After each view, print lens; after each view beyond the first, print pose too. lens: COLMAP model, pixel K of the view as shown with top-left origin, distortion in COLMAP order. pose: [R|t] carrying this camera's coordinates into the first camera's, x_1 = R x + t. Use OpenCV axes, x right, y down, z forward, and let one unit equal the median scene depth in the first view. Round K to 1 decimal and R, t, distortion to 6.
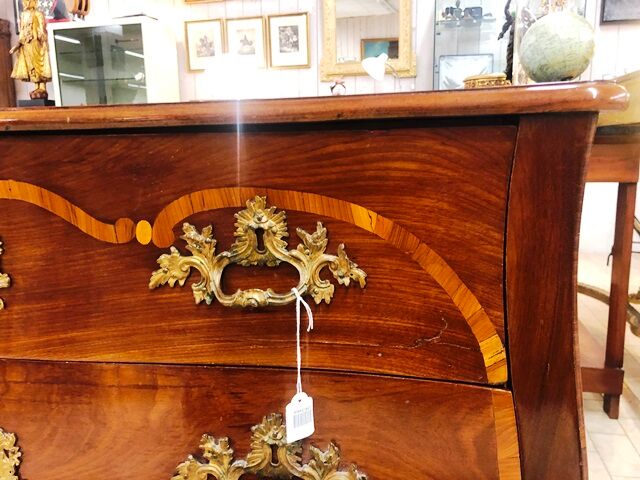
lens RADIAL K [[557.7, 0, 331.4], [0, 557.7, 255.8], [0, 0, 1]] dist [0.087105, -0.153787]
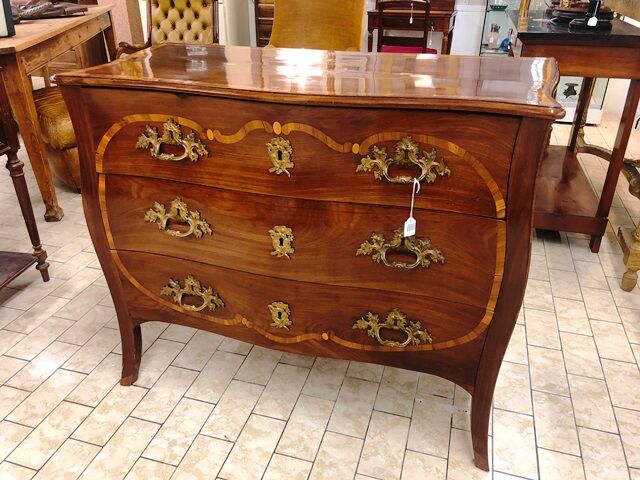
lens RADIAL K [[515.1, 0, 320.0], [0, 515.1, 240.0], [0, 0, 1]] dist [0.078792, -0.134394]
pose [[0.996633, 0.054281, -0.061448, -0.335446], [-0.035647, 0.961792, 0.271450, -0.259323], [0.073834, -0.268345, 0.960489, -1.217214]]
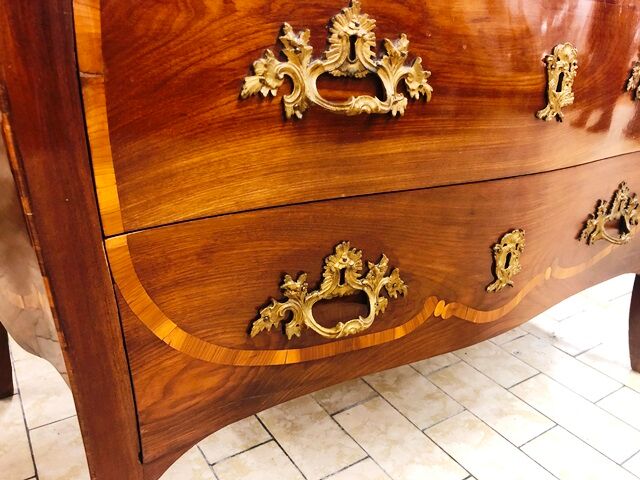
lens RADIAL K [[515.1, 0, 320.0], [0, 515.1, 240.0], [0, 0, 1]] dist [0.078792, -0.134394]
pose [[0.698779, -0.211316, 0.683413, -1.955952], [0.092555, 0.974049, 0.206547, 0.476962], [-0.709325, -0.081078, 0.700203, 0.644204]]
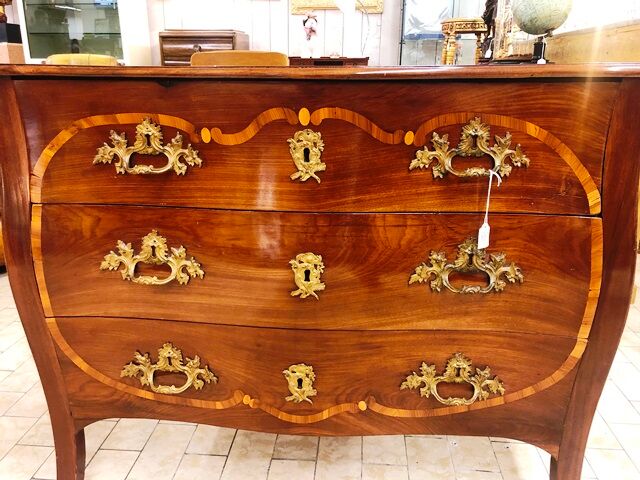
lens RADIAL K [[495.3, 0, 320.9], [0, 495.3, 246.7], [0, 0, 1]] dist [0.007689, 0.000291]
pose [[0.990947, -0.017701, 0.133081, -0.852708], [0.005686, 0.995914, 0.090127, 0.165812], [-0.134133, -0.088555, 0.986999, -0.586209]]
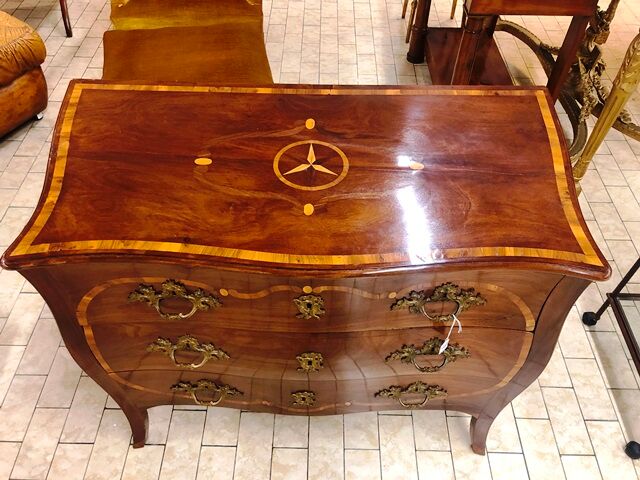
lens RADIAL K [[517.6, 0, 320.0], [0, 517.6, 240.0], [0, 0, 1]] dist [0.008567, 0.005964]
pose [[0.980654, -0.123877, 0.151563, -0.918275], [0.007252, 0.796741, 0.604278, -1.487030], [-0.195612, -0.591488, 0.782226, -0.428514]]
